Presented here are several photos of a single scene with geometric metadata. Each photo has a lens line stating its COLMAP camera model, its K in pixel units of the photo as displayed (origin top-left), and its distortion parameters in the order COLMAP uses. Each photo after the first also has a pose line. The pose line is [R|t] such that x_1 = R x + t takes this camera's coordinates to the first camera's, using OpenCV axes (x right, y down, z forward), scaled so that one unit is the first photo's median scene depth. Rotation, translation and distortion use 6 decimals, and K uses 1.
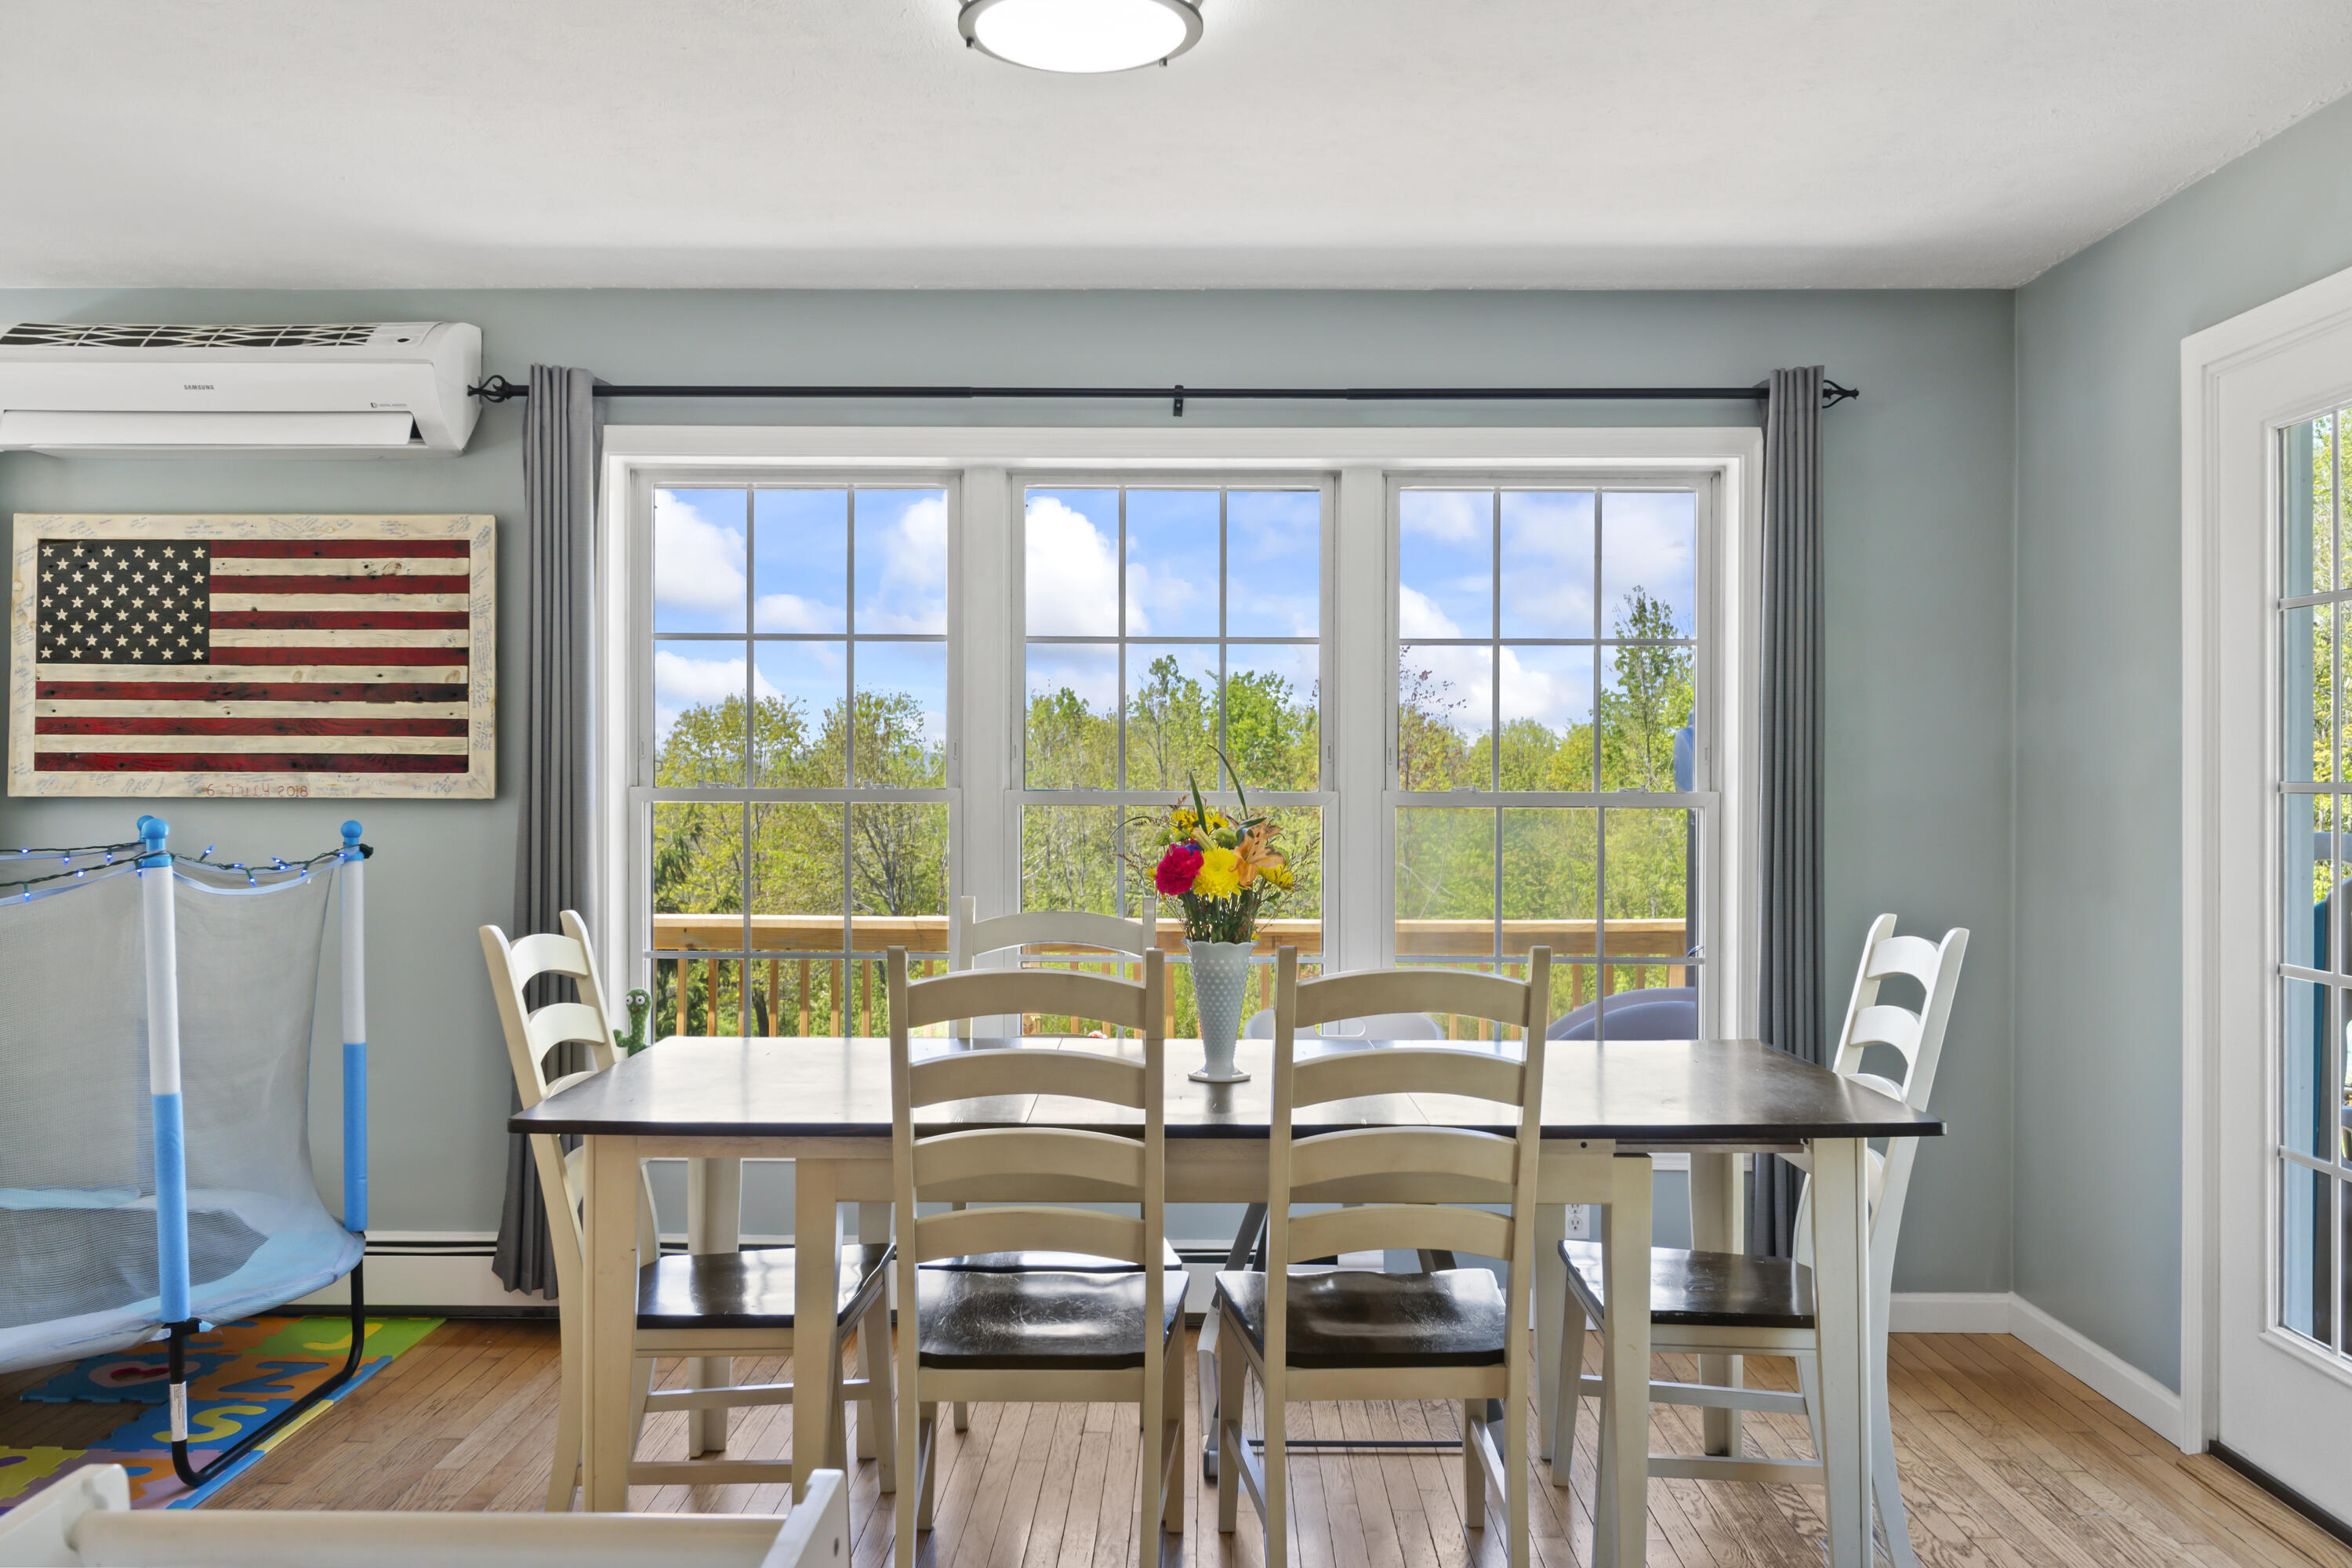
lens RADIAL K [[1980.4, 0, 1177.2], [0, 1980.4, 782.2], [0, 0, 1]] dist [0.000663, 0.008223]
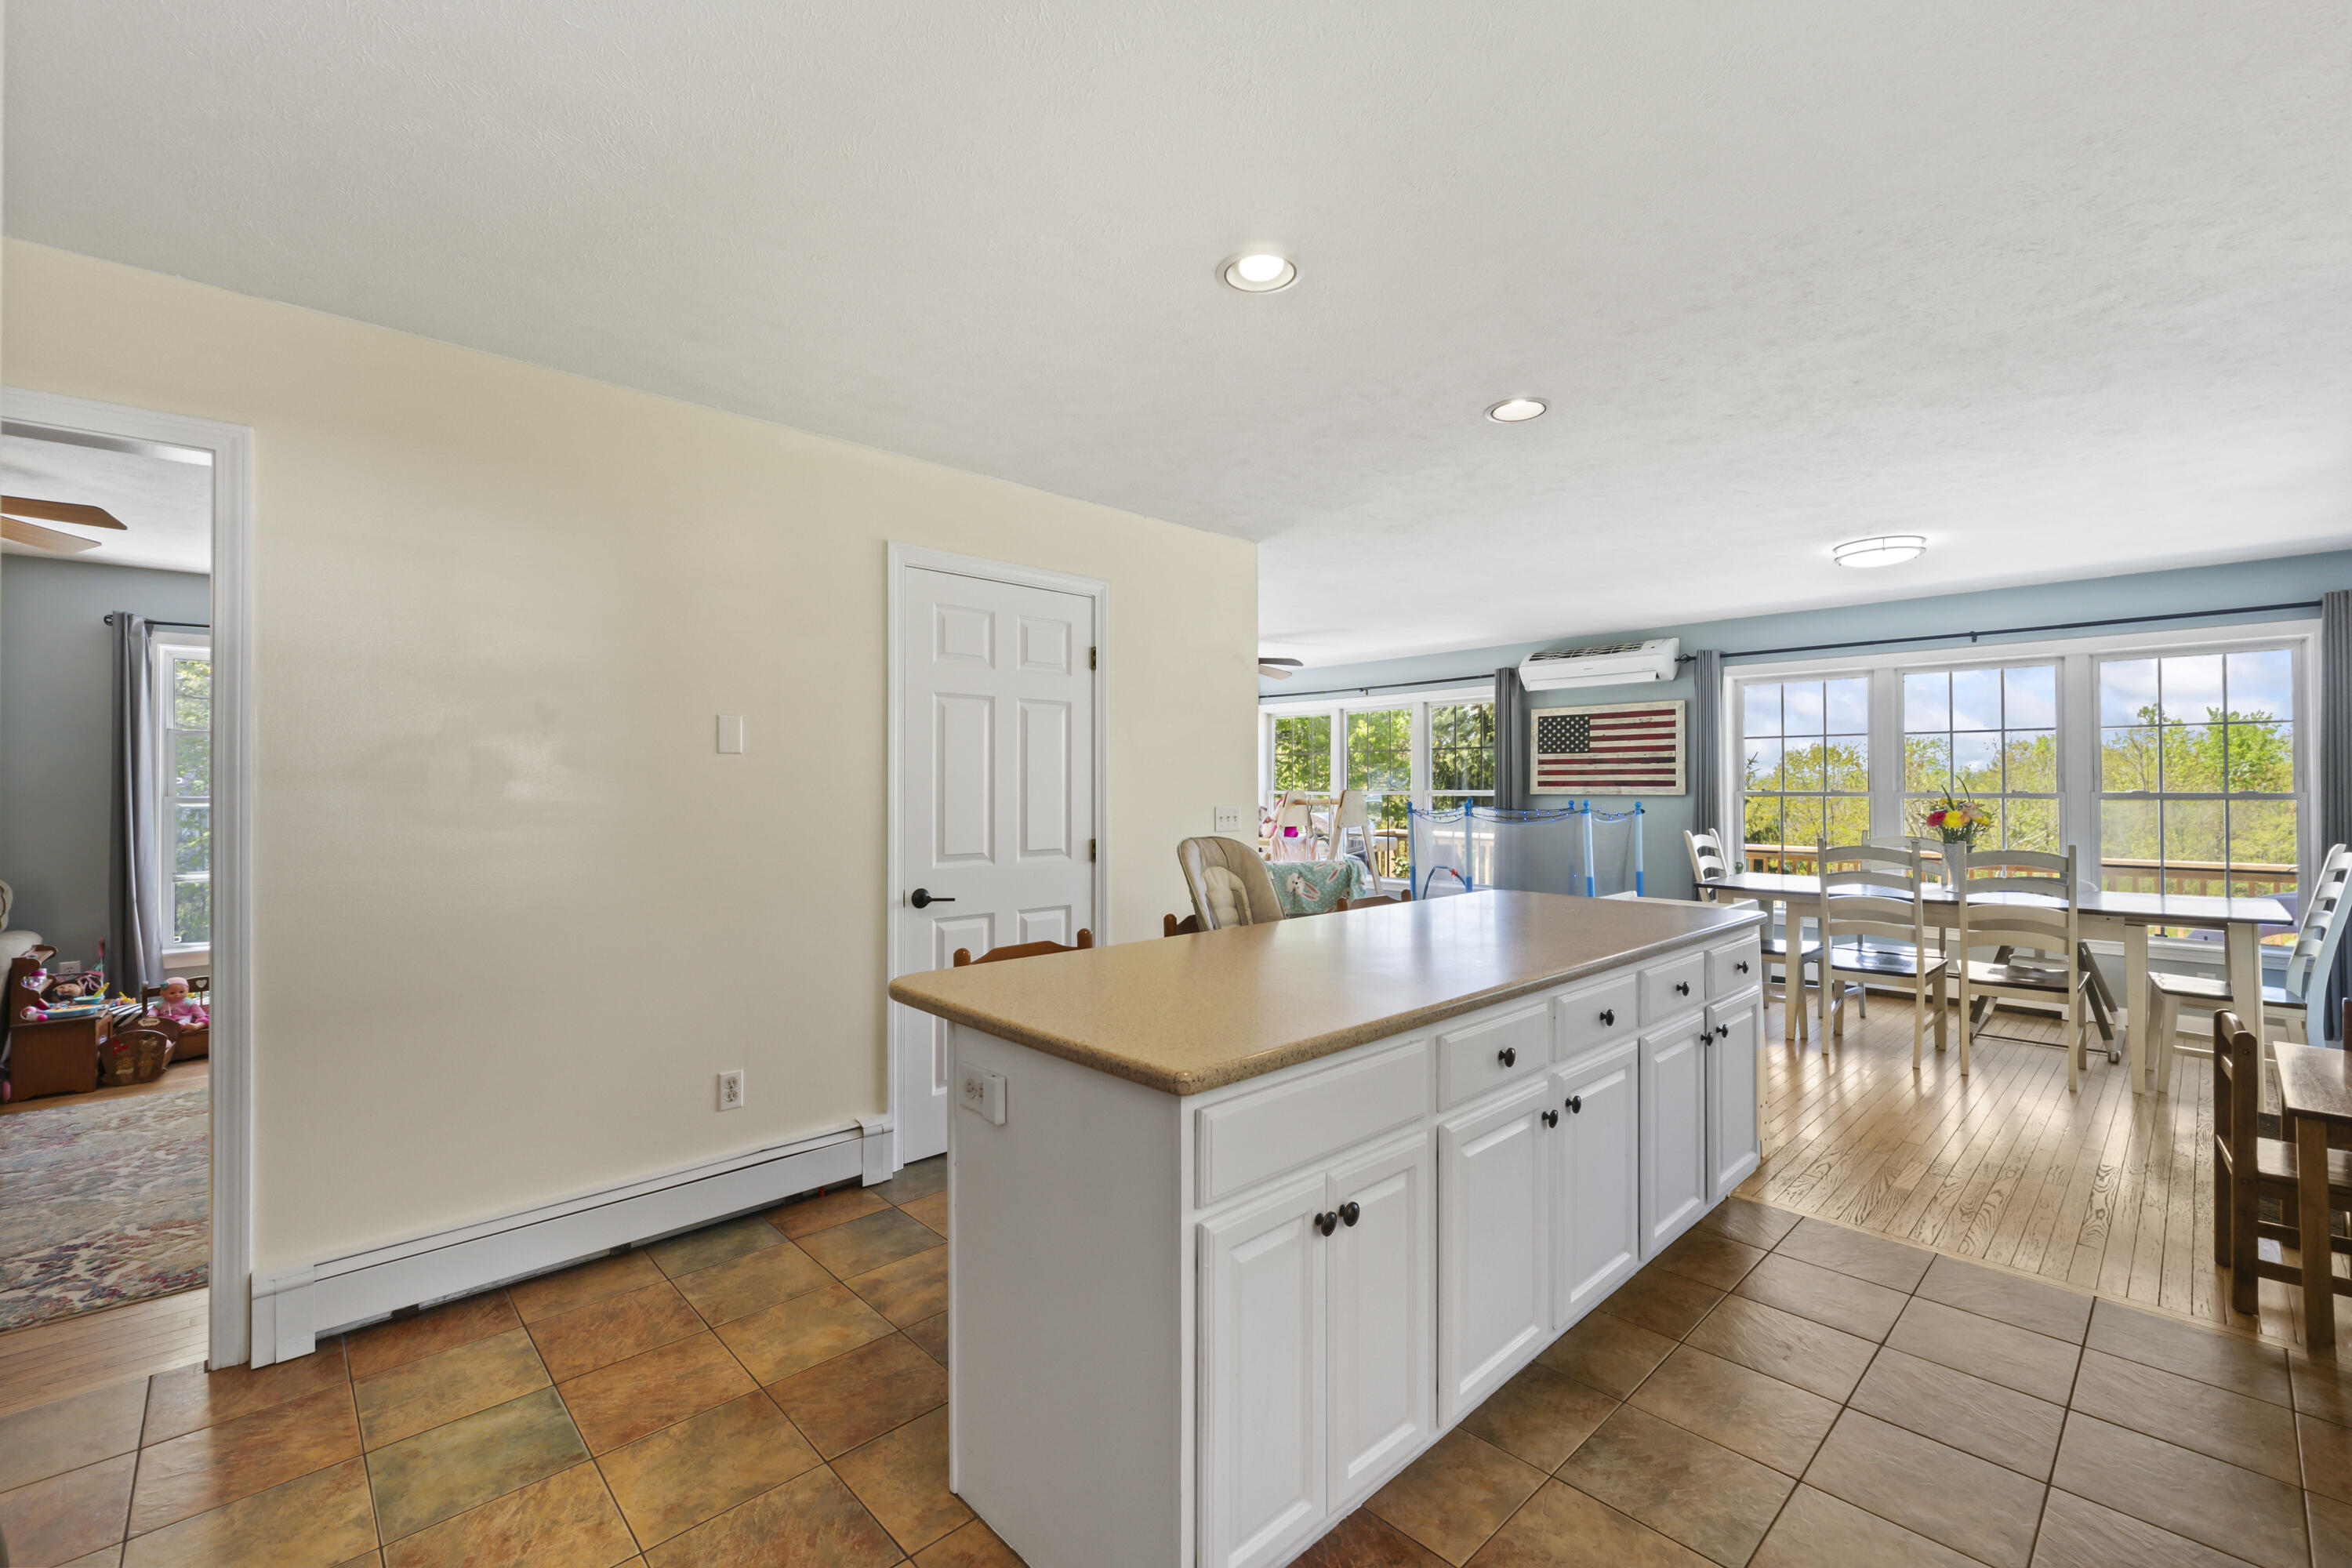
lens RADIAL K [[989.5, 0, 1171.7], [0, 989.5, 782.3], [0, 0, 1]] dist [-0.010634, -0.000350]
pose [[0.696367, -0.007648, -0.717646, 0.185104], [0.000834, 0.999951, -0.009848, 0.003086], [0.717686, 0.006260, 0.696339, -0.594362]]
